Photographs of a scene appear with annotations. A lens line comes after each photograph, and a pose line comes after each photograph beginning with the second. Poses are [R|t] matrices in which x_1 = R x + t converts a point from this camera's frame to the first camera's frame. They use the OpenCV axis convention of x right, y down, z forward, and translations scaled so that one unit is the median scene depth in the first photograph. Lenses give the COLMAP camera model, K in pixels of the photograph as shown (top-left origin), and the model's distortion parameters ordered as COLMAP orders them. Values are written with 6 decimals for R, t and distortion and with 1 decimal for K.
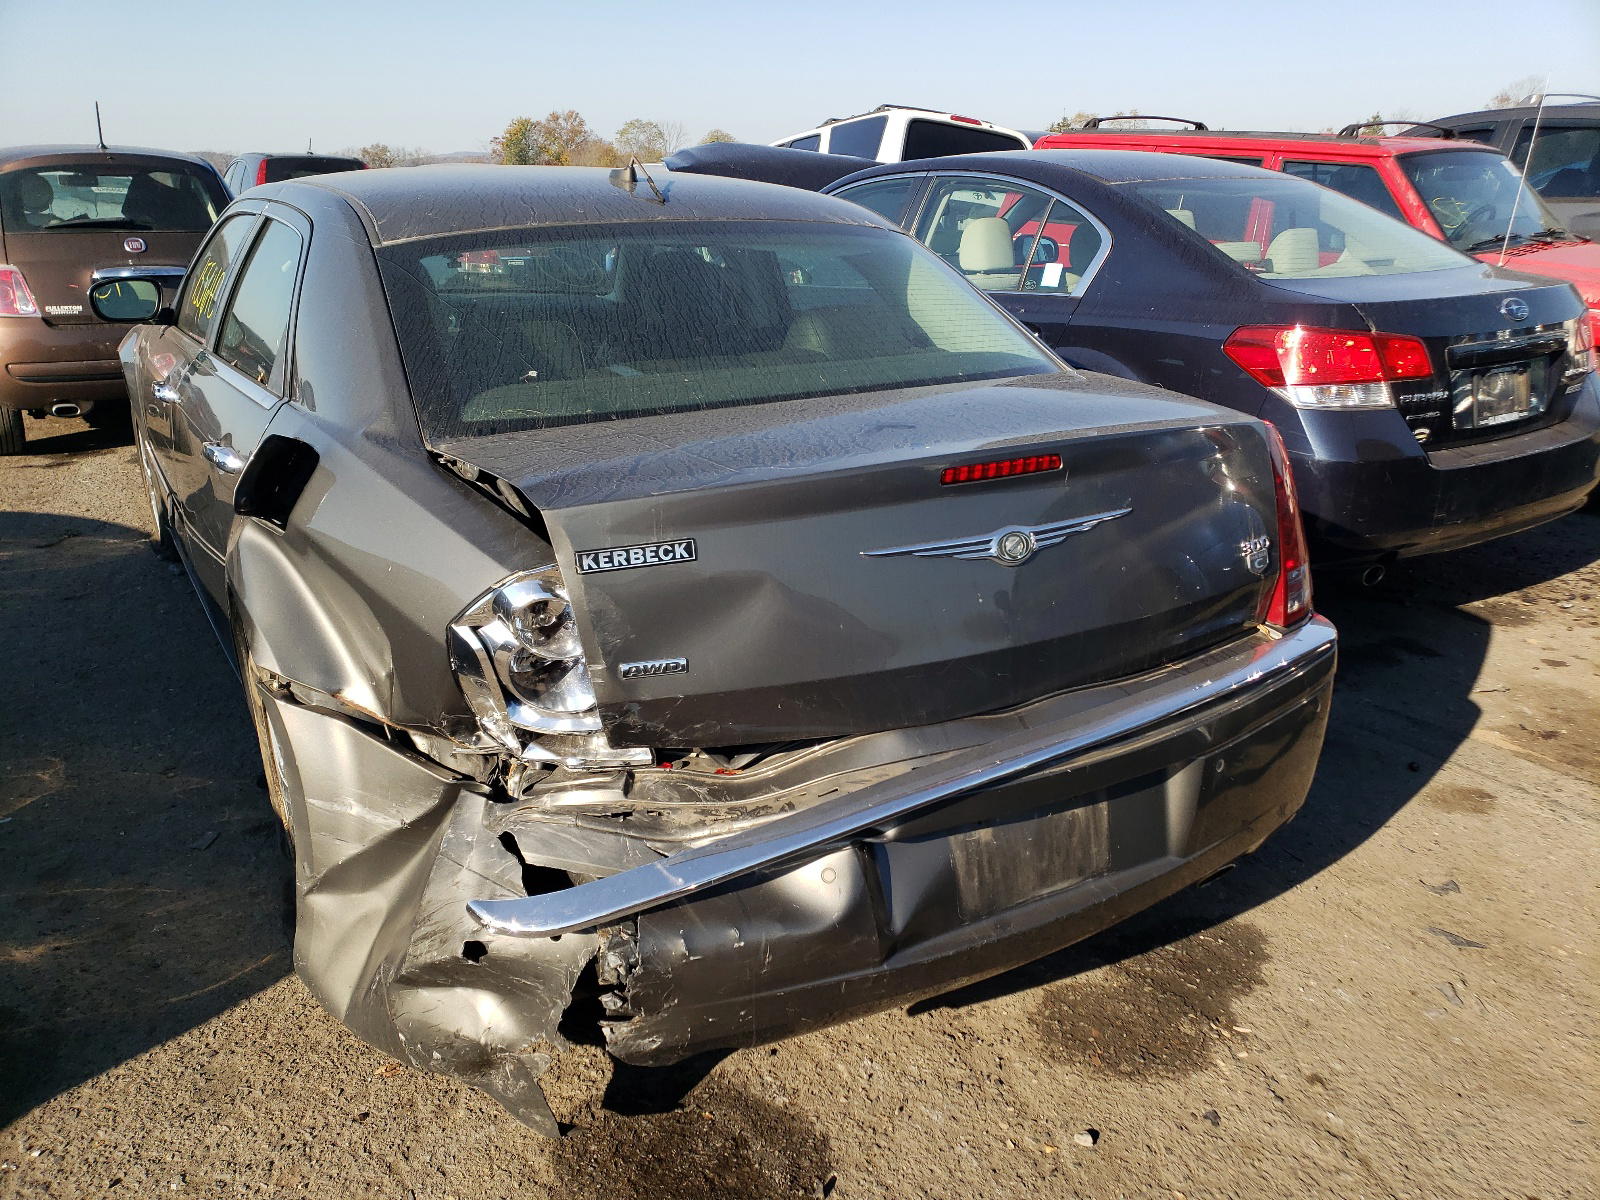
lens RADIAL K [[1204.4, 0, 800.0], [0, 1204.4, 600.0], [0, 0, 1]] dist [0.127171, -0.103695]
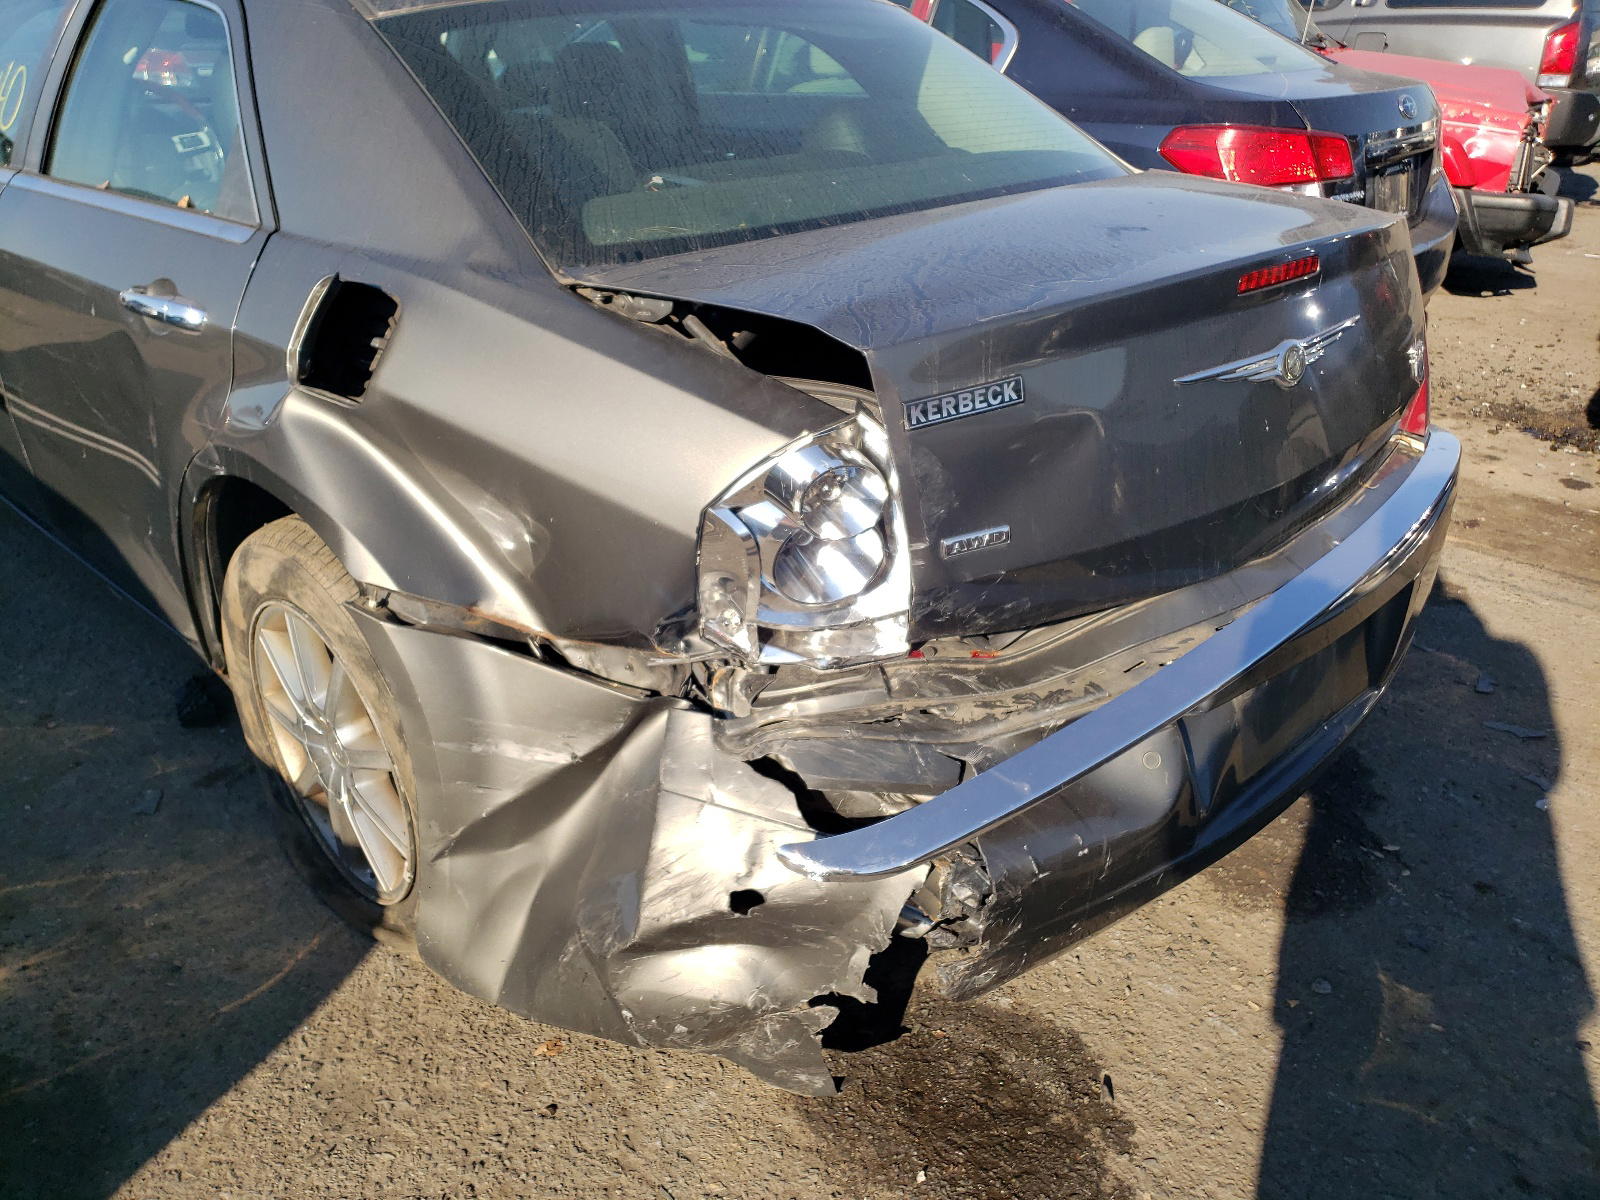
lens RADIAL K [[1244.3, 0, 800.2], [0, 1244.3, 554.1], [0, 0, 1]] dist [0.060790, -0.043140]
pose [[0.966602, -0.093297, 0.238699, -0.379212], [0.070587, 0.992277, 0.101997, -0.024261], [-0.246372, -0.081741, 0.965722, 0.191518]]
